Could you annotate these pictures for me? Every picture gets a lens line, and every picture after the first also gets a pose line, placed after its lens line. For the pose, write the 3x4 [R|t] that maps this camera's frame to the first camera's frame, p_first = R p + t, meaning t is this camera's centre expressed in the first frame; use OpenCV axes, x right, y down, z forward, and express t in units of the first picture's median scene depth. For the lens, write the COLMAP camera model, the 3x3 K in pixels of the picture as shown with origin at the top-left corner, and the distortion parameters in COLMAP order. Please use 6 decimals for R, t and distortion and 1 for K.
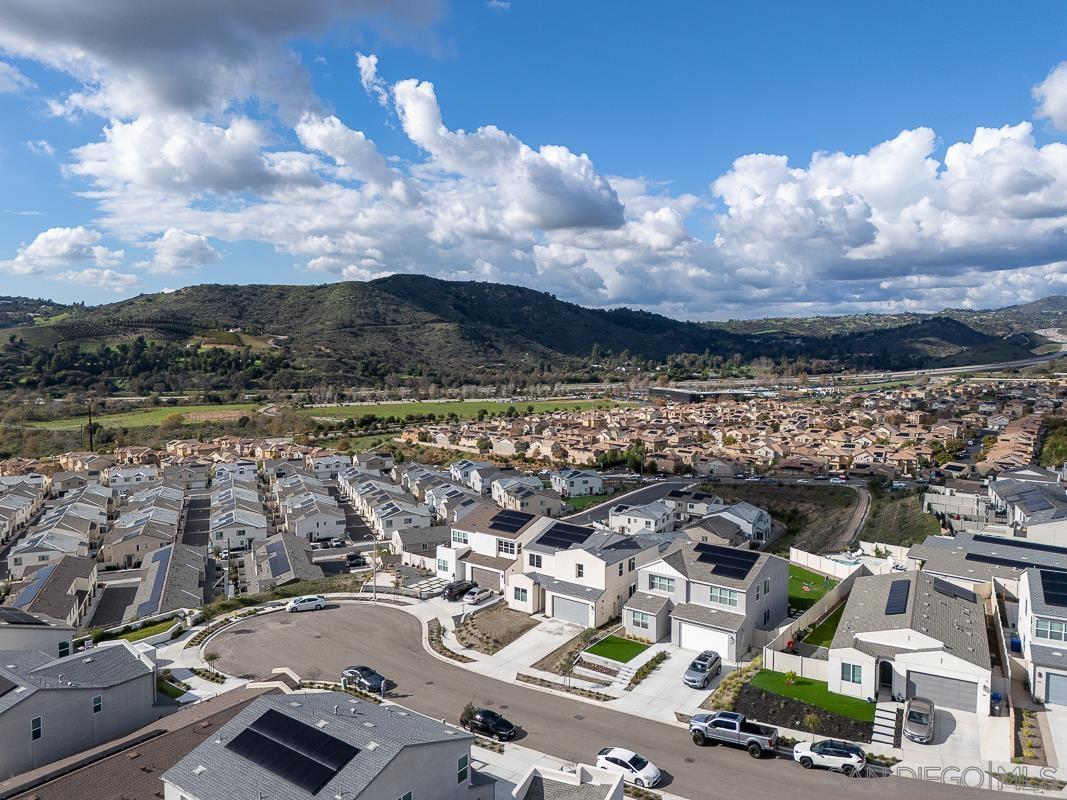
lens RADIAL K [[780.9, 0, 532.1], [0, 780.9, 392.5], [0, 0, 1]] dist [0.085491, -0.082612]
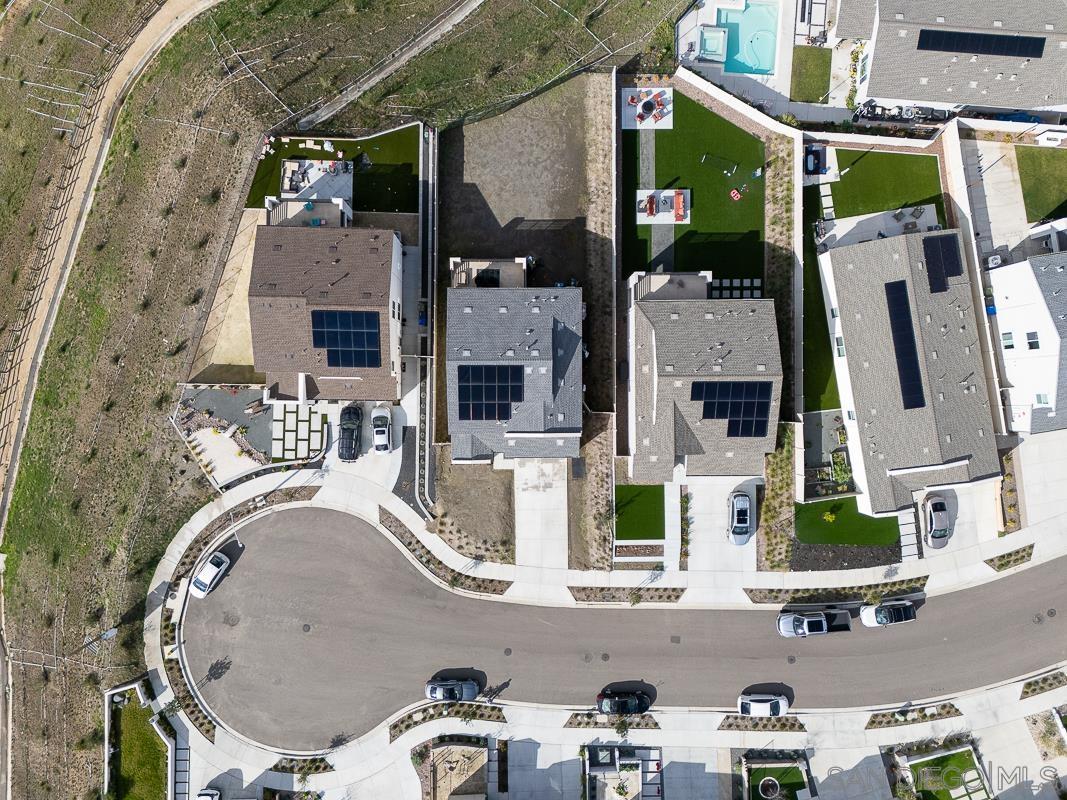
lens RADIAL K [[780.9, 0, 535.9], [0, 780.9, 388.7], [0, 0, 1]] dist [0.085491, -0.082612]
pose [[0.801008, -0.598318, 0.020028, 0.058231], [0.019125, 0.059013, 0.998074, -0.475470], [-0.598348, -0.799083, 0.058713, 0.852253]]
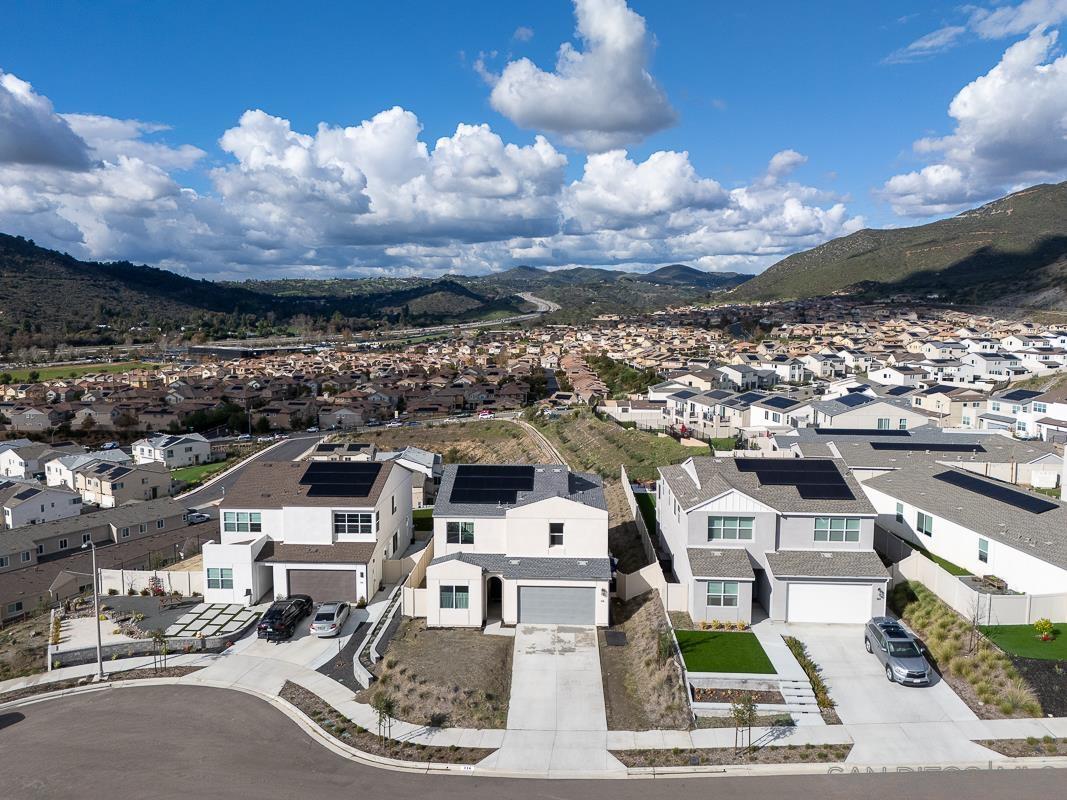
lens RADIAL K [[780.9, 0, 531.7], [0, 780.9, 395.6], [0, 0, 1]] dist [0.085491, -0.082612]
pose [[0.827745, -0.068218, 0.556942, -0.231535], [0.040328, 0.997248, 0.062213, 0.075268], [-0.559653, -0.029036, 0.828218, 0.456884]]
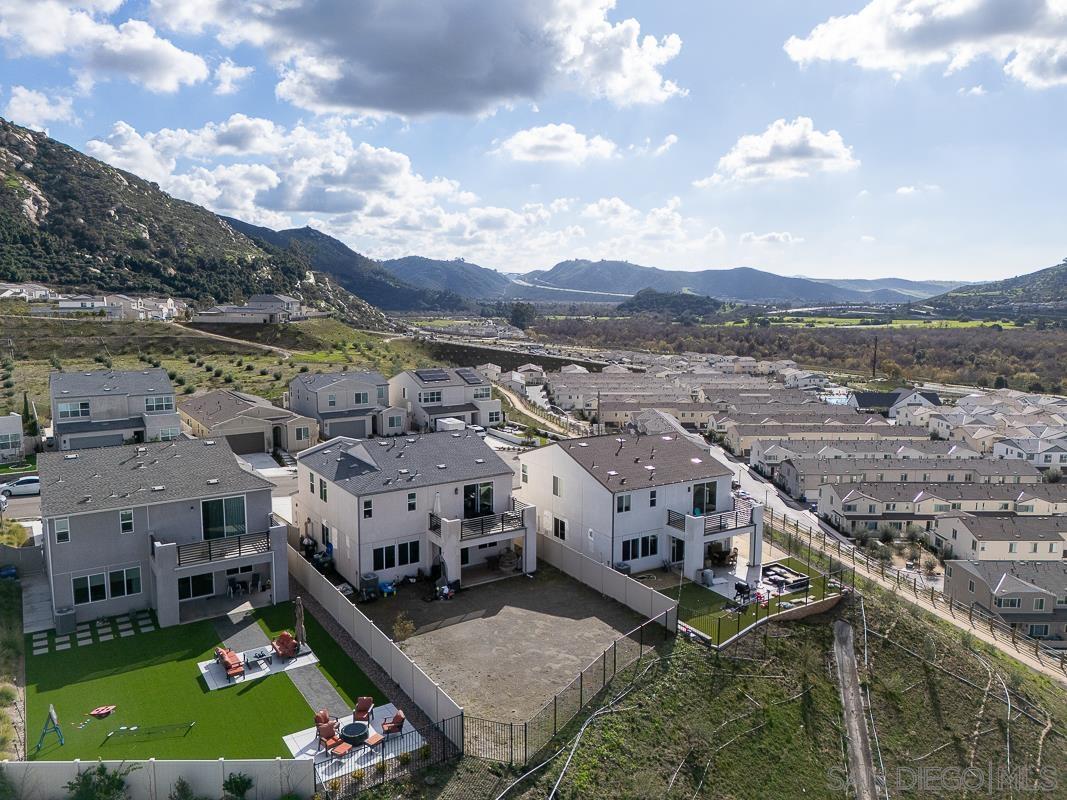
lens RADIAL K [[780.9, 0, 536.4], [0, 780.9, 392.8], [0, 0, 1]] dist [0.085491, -0.082612]
pose [[-0.348362, 0.121488, -0.929454, 0.550846], [-0.067627, 0.985724, 0.154190, 0.034790], [0.934917, 0.116570, -0.335173, 1.190780]]
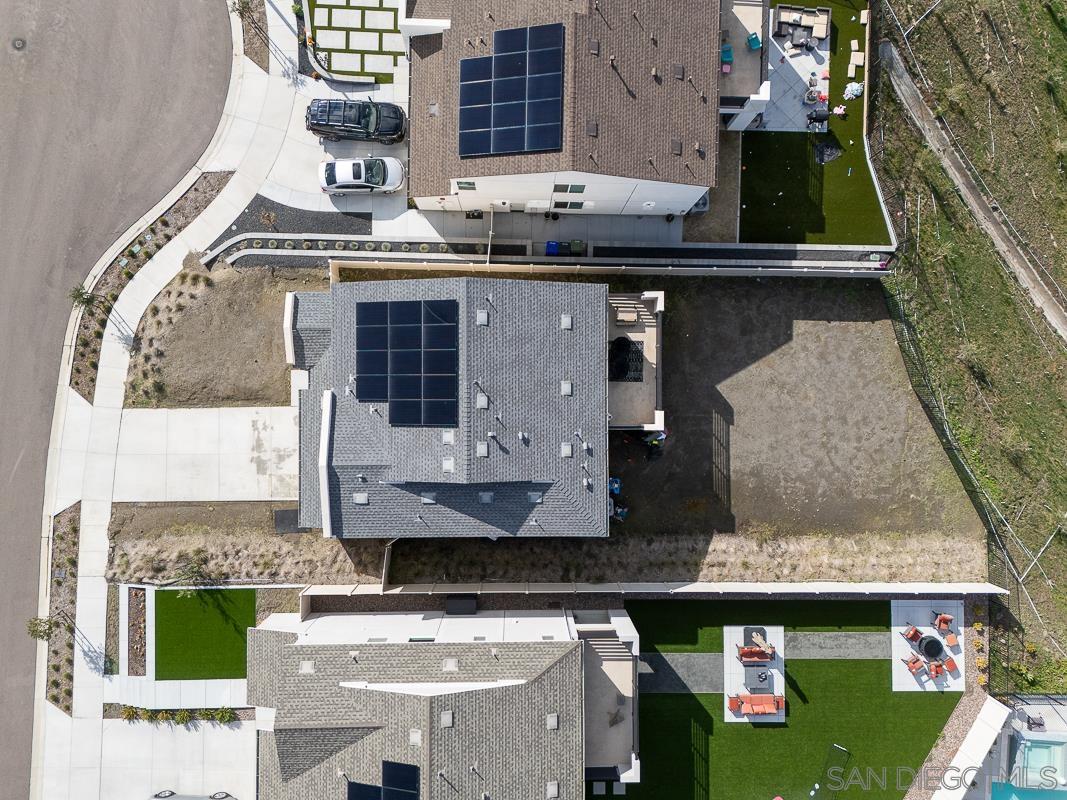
lens RADIAL K [[780.9, 0, 536.4], [0, 780.9, 398.3], [0, 0, 1]] dist [0.085491, -0.082612]
pose [[0.595224, 0.803540, 0.005620, 0.082589], [-0.073593, 0.047547, 0.996154, -0.171880], [0.800183, -0.593349, 0.087436, 0.915989]]
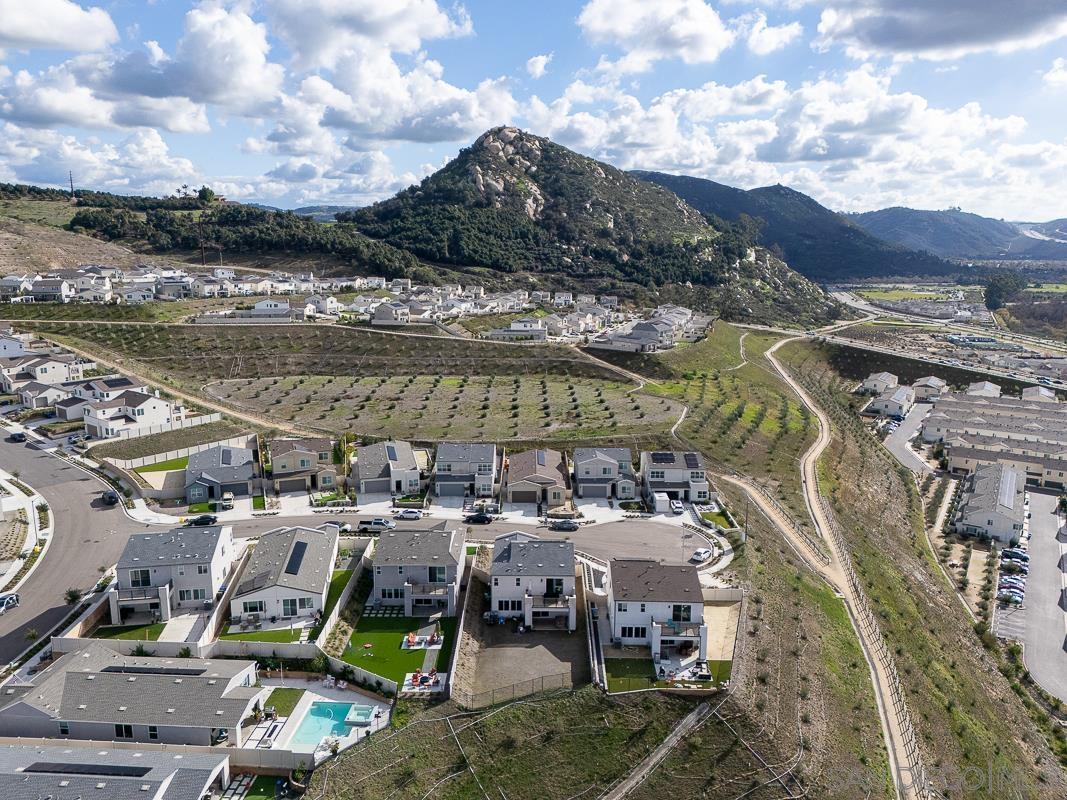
lens RADIAL K [[780.9, 0, 530.9], [0, 780.9, 400.8], [0, 0, 1]] dist [0.085491, -0.082612]
pose [[-0.806831, 0.116807, -0.579121, 0.682620], [-0.045010, 0.965257, 0.257397, -0.314961], [0.589066, 0.233741, -0.773541, 1.716011]]
